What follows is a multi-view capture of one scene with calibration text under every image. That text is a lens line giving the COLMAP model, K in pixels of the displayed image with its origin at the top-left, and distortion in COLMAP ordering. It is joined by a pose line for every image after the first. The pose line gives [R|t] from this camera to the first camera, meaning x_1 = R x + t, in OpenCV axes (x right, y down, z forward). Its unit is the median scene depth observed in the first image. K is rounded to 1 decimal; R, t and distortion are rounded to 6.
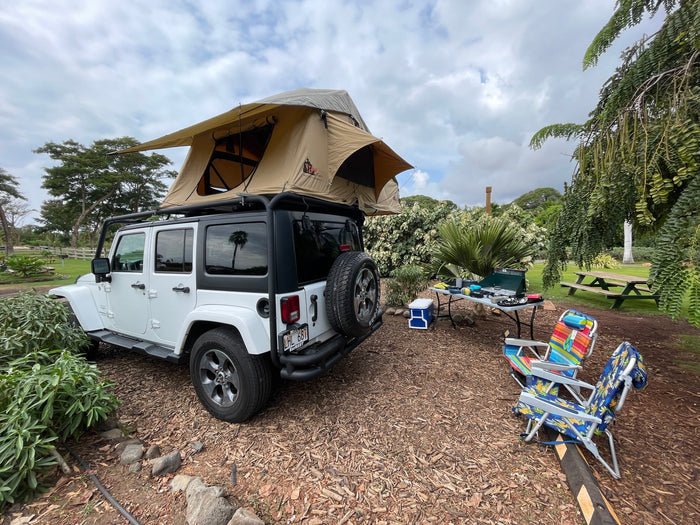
lens RADIAL K [[284.6, 0, 349.4], [0, 284.6, 261.2], [0, 0, 1]] dist [-0.001645, 0.000367]
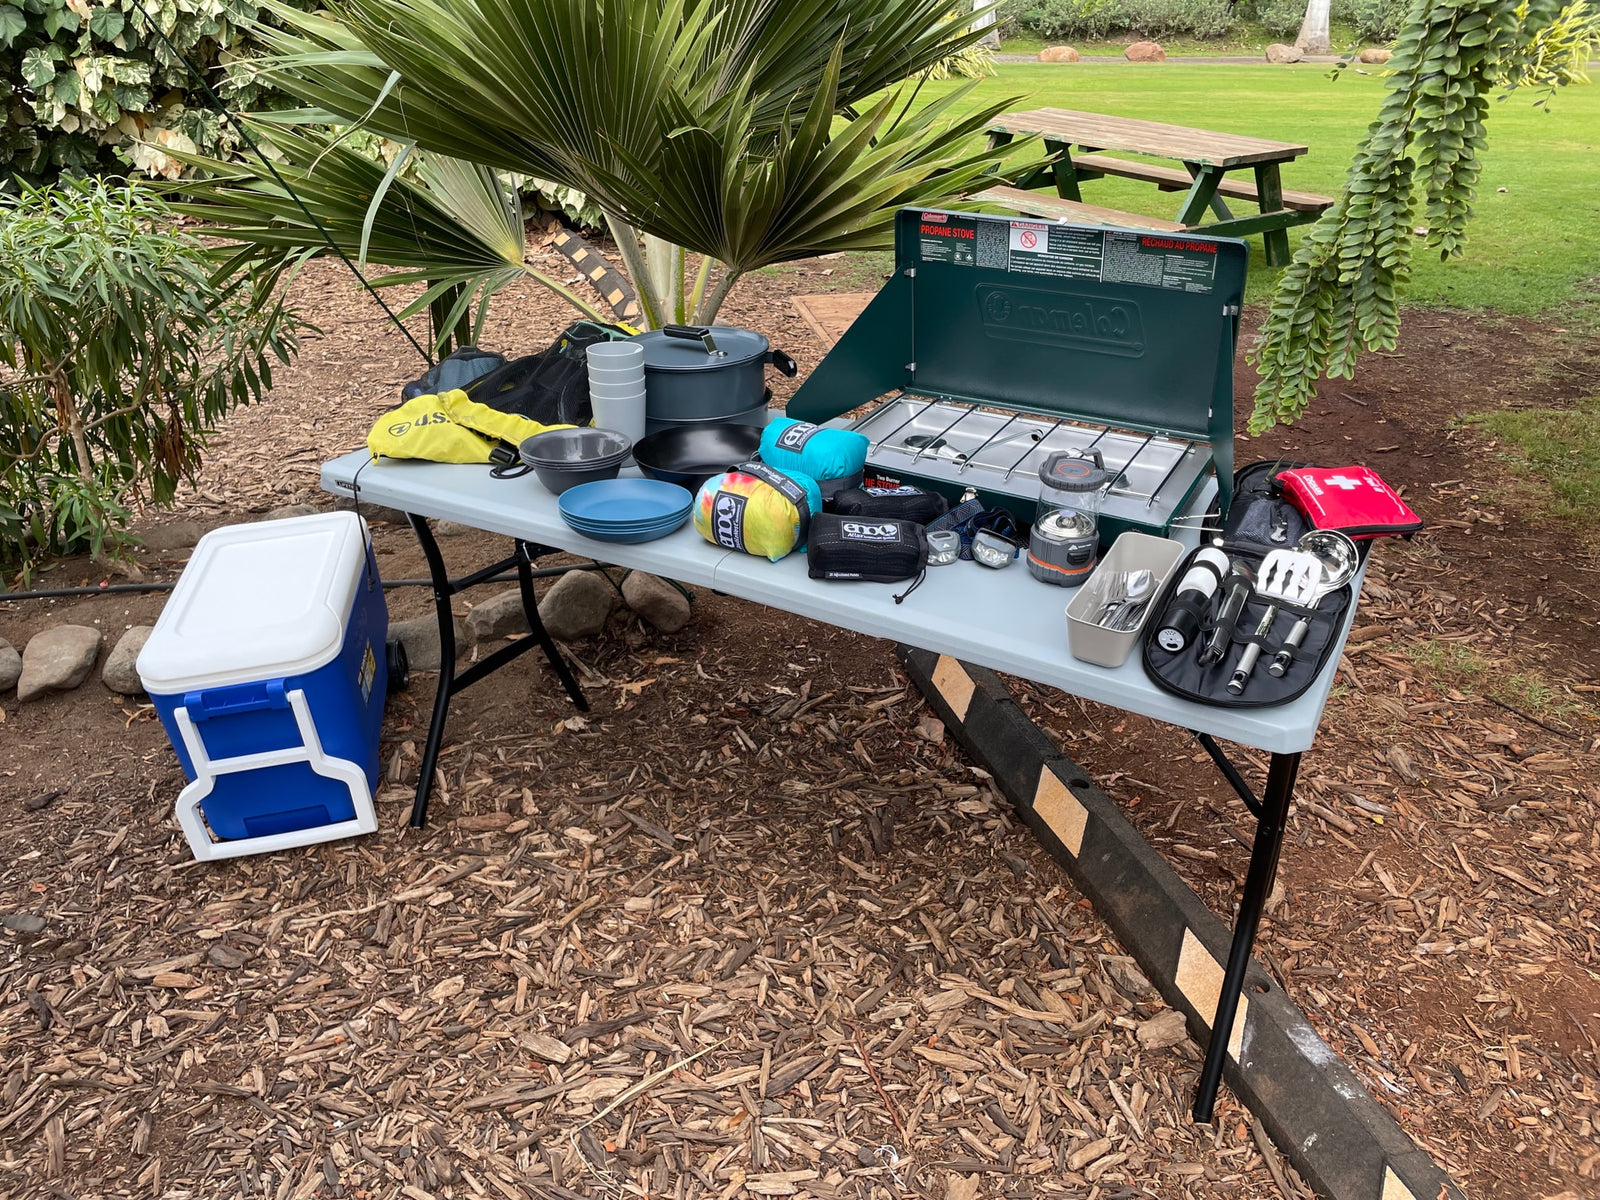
lens RADIAL K [[1192.9, 0, 806.9], [0, 1192.9, 600.7], [0, 0, 1]] dist [0.085183, -0.106442]
pose [[0.765212, -0.294027, 0.572711, 0.190483], [0.033720, 0.906694, 0.420438, -0.036720], [-0.642894, -0.302413, 0.703728, 0.708485]]
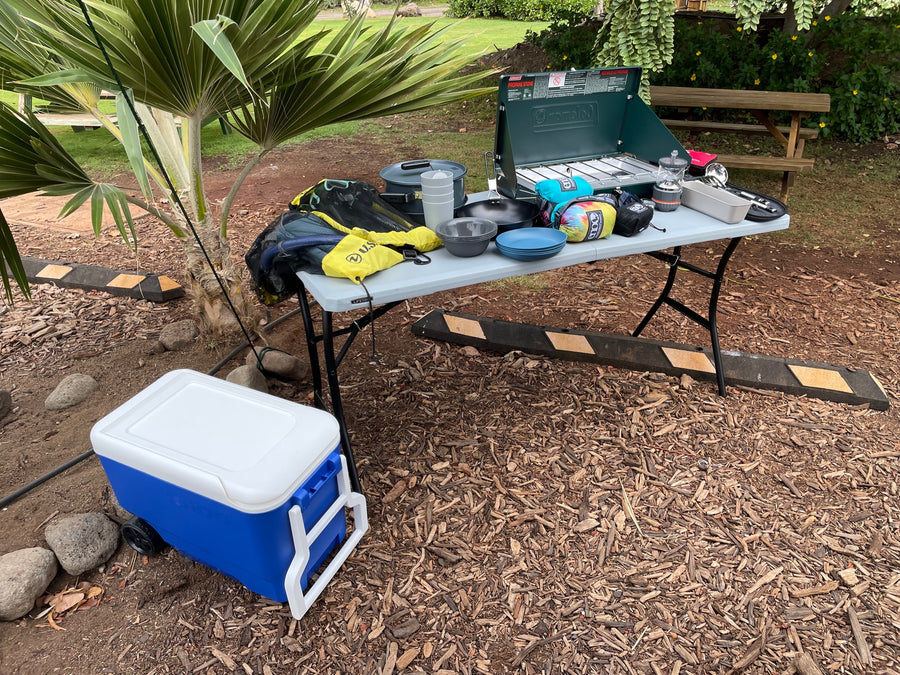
lens RADIAL K [[671.0, 0, 453.9], [0, 671.0, 337.9], [0, 0, 1]] dist [0.085183, -0.106442]
pose [[-0.062837, -0.466376, 0.882352, -0.031178], [0.070686, 0.879799, 0.470061, -0.049311], [-0.995517, 0.091907, -0.022318, 1.130072]]
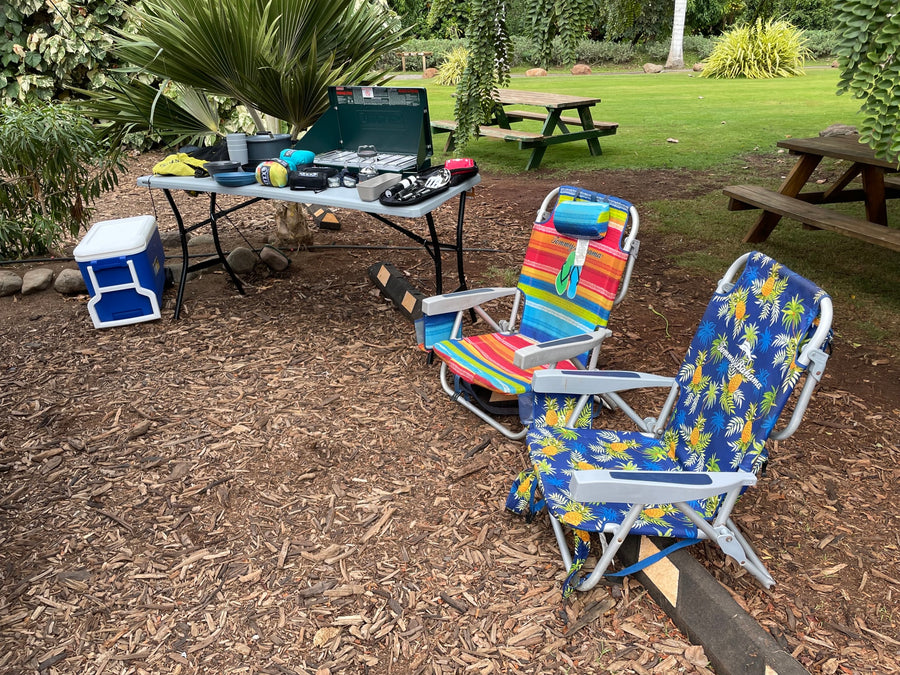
lens RADIAL K [[708.8, 0, 462.3], [0, 708.8, 347.4], [0, 0, 1]] dist [0.074737, -0.094276]
pose [[0.729753, -0.286630, 0.620729, 0.029651], [0.061364, 0.931675, 0.358072, 0.017252], [-0.680952, -0.223214, 0.697482, 0.289457]]
